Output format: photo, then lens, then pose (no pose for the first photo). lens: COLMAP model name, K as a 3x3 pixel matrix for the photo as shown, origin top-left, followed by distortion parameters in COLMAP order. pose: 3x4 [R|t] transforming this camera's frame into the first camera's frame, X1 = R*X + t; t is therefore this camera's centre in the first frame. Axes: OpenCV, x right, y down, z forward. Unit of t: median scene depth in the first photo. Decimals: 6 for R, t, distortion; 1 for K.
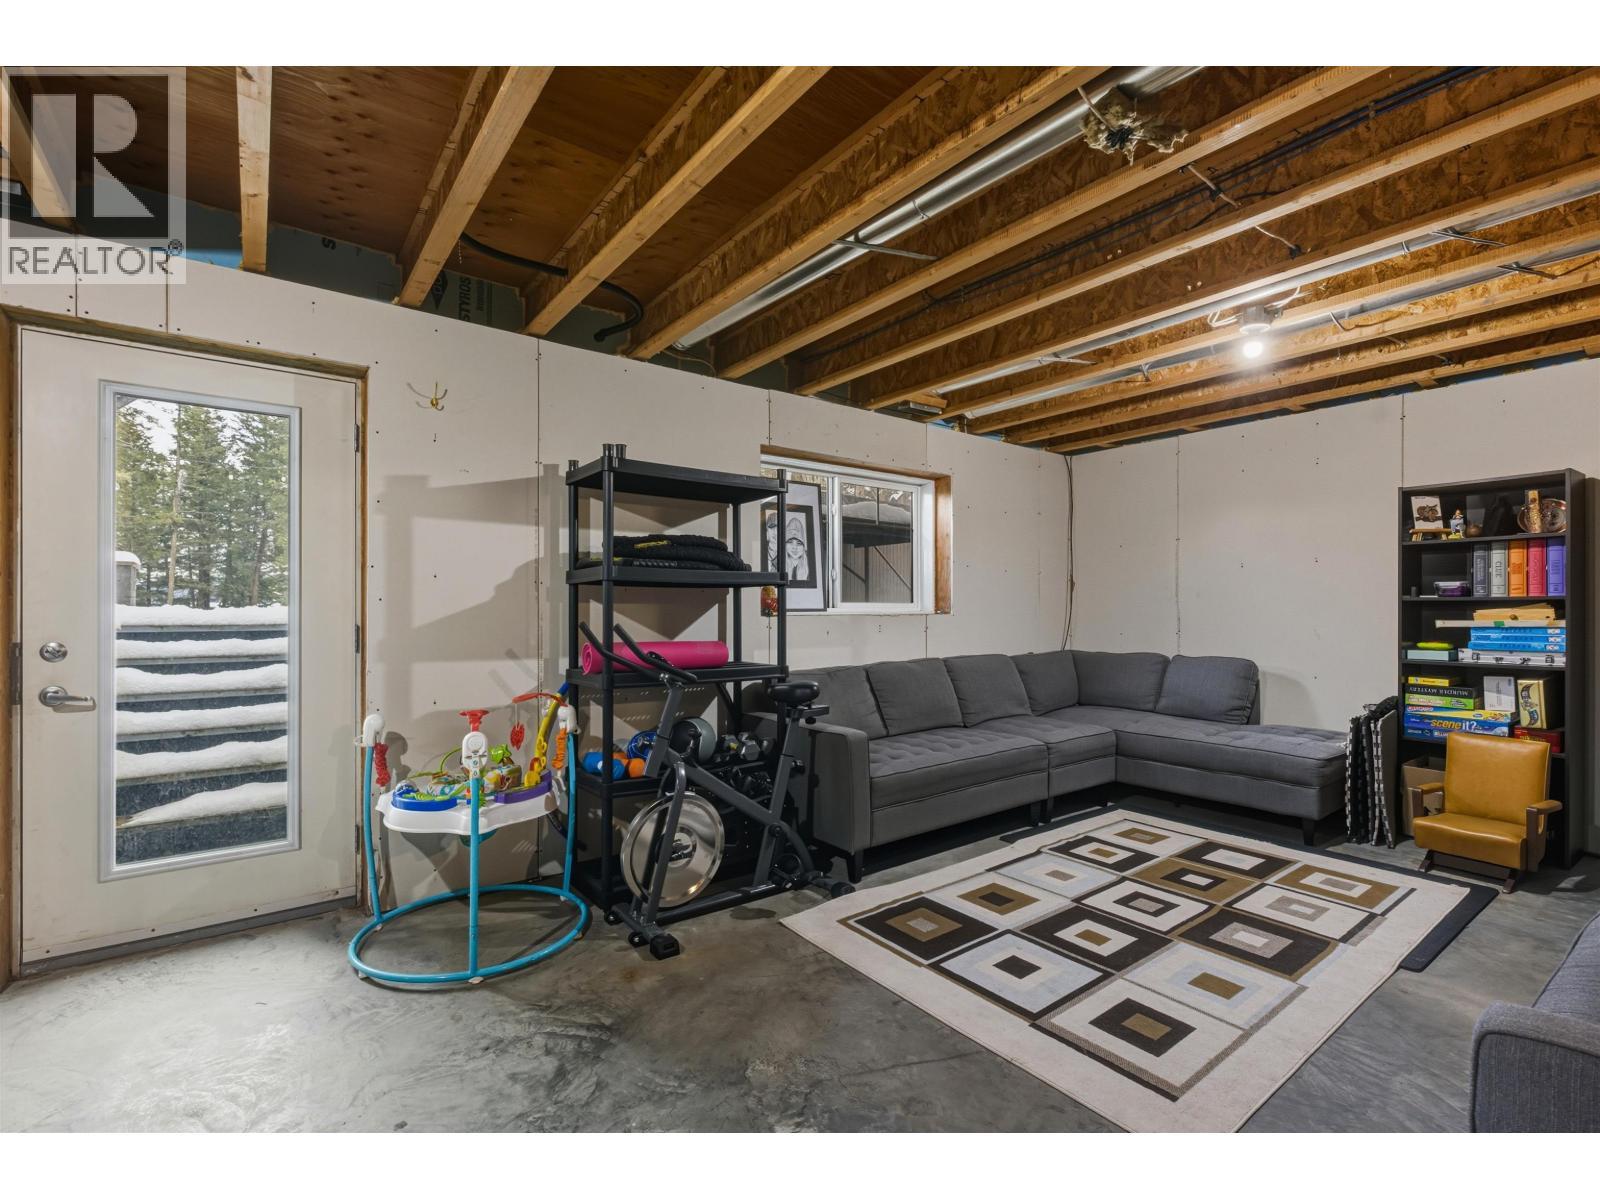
lens RADIAL K [[724.8, 0, 801.7], [0, 724.8, 608.5], [0, 0, 1]] dist [0.000677, 0.000237]
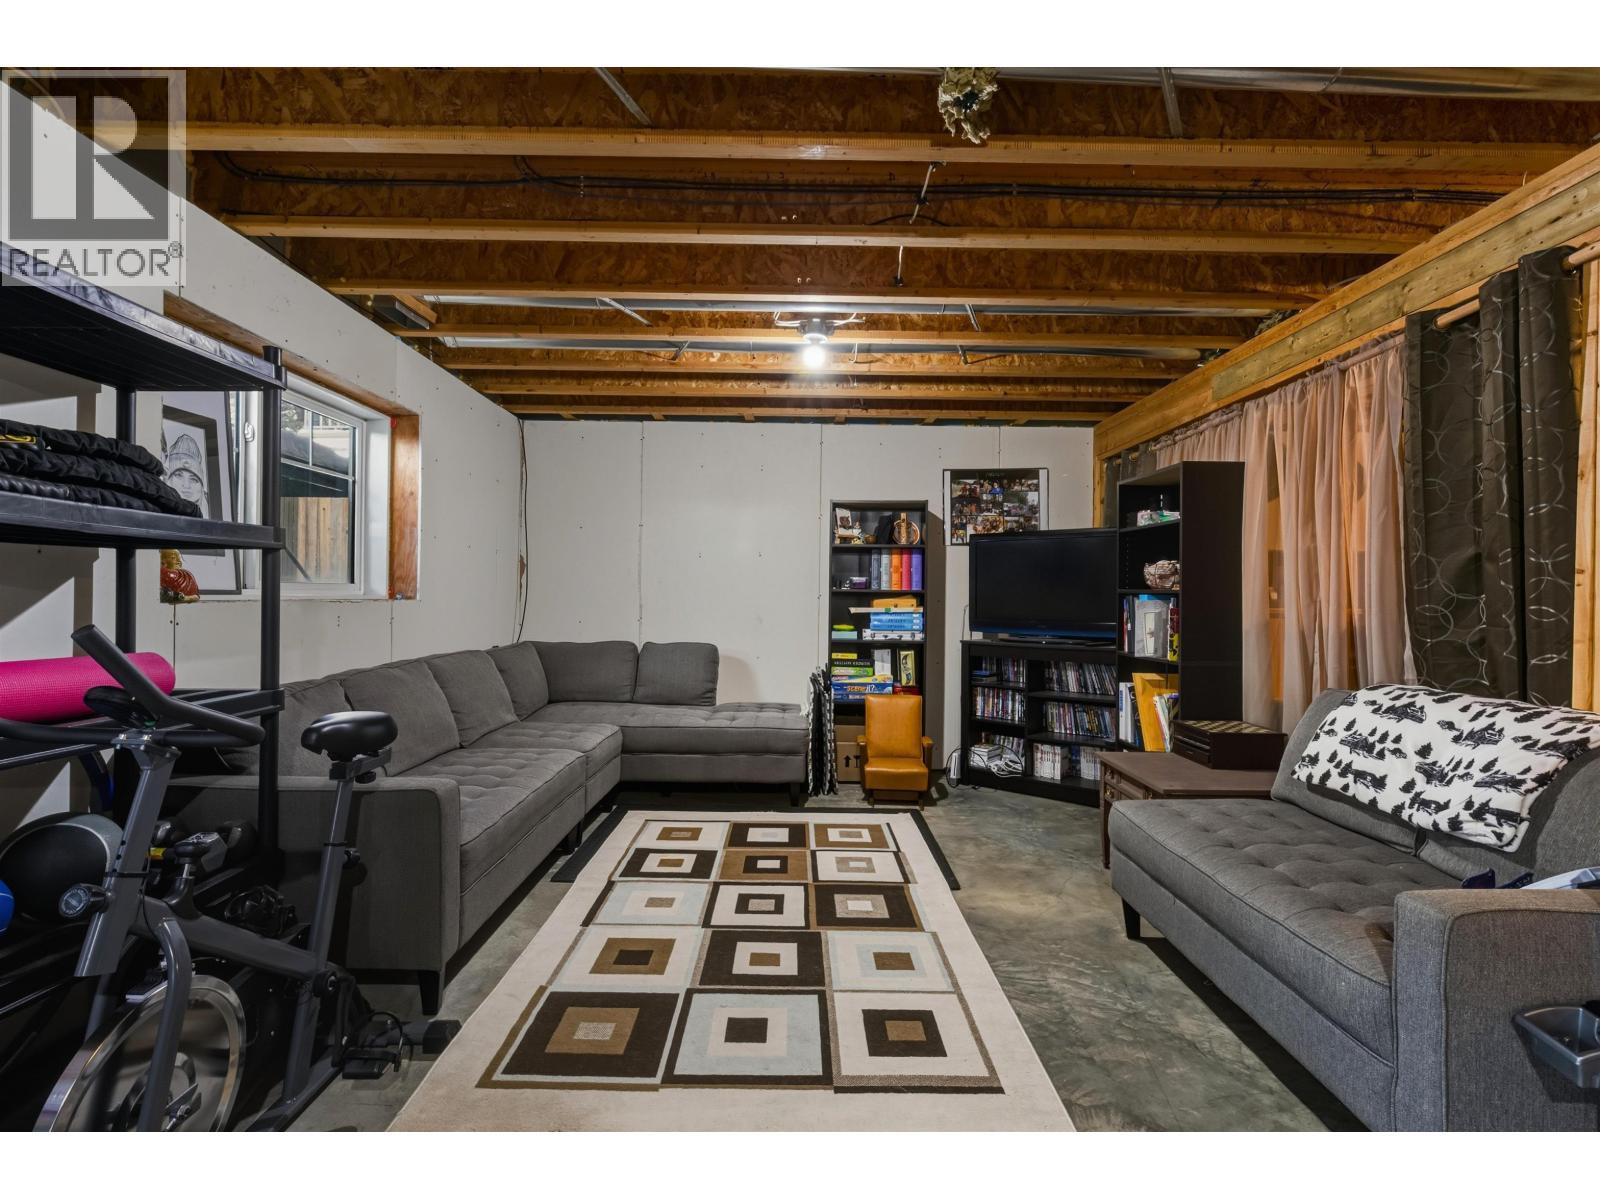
lens RADIAL K [[747.8, 0, 802.6], [0, 747.8, 594.9], [0, 0, 1]] dist [-0.002002, -0.000189]
pose [[0.602381, 0.011018, 0.798133, -0.245741], [-0.013429, 0.999903, -0.003668, 0.000251], [-0.798096, -0.008508, 0.602470, 0.308677]]
